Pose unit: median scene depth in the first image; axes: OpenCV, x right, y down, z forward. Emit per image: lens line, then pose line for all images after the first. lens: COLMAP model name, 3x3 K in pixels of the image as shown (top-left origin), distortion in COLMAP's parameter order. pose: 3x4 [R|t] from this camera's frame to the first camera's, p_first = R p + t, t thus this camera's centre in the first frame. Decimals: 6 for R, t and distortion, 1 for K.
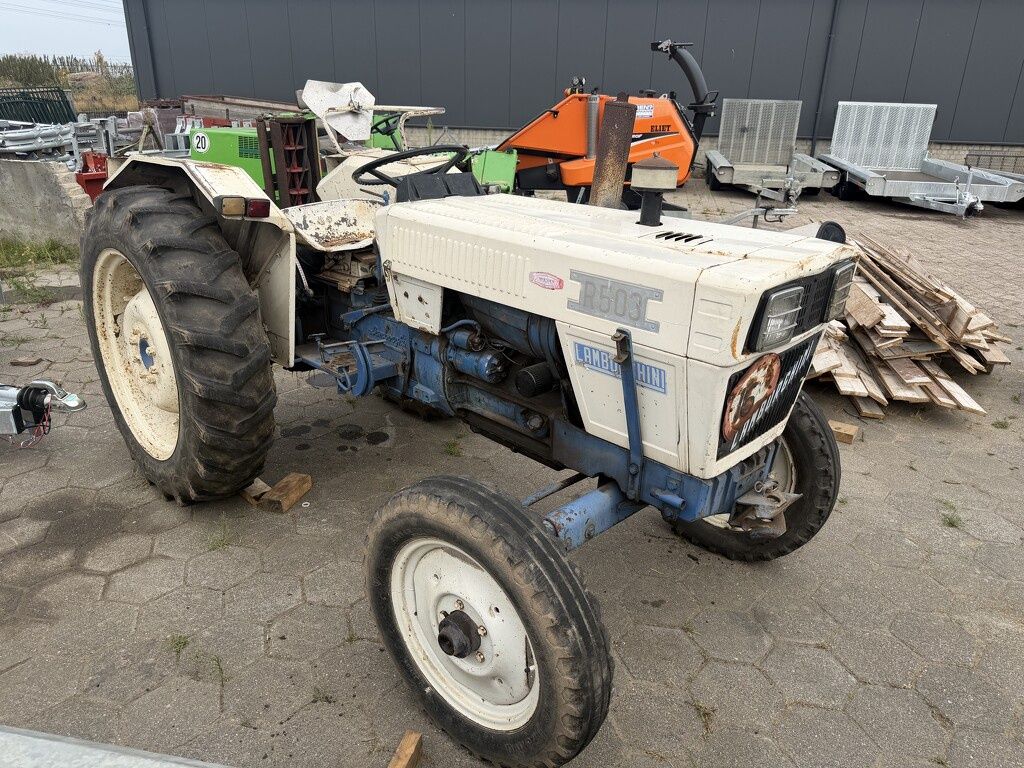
lens RADIAL K [[726.7, 0, 503.8], [0, 726.7, 398.7], [0, 0, 1]] dist [0.047070, -0.060490]
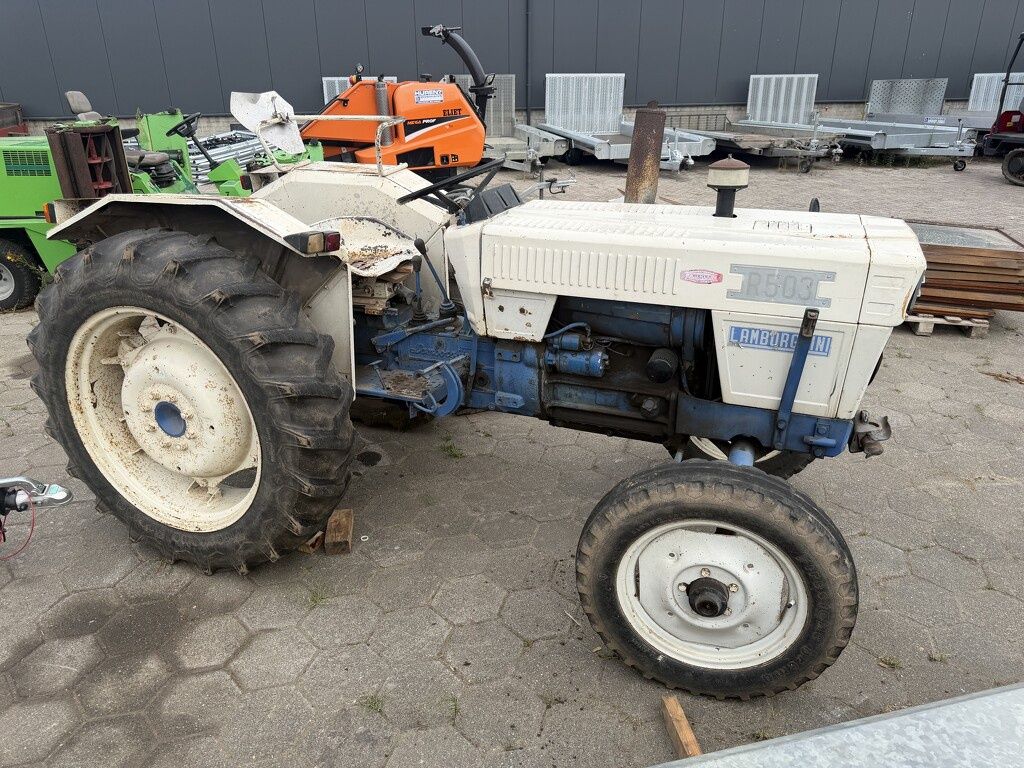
lens RADIAL K [[726.7, 0, 503.8], [0, 726.7, 398.7], [0, 0, 1]] dist [0.047070, -0.060490]
pose [[0.915849, -0.193879, 0.351612, -0.474585], [0.183030, 0.981010, 0.064189, -0.075952], [-0.357380, 0.005568, 0.933942, 0.036954]]
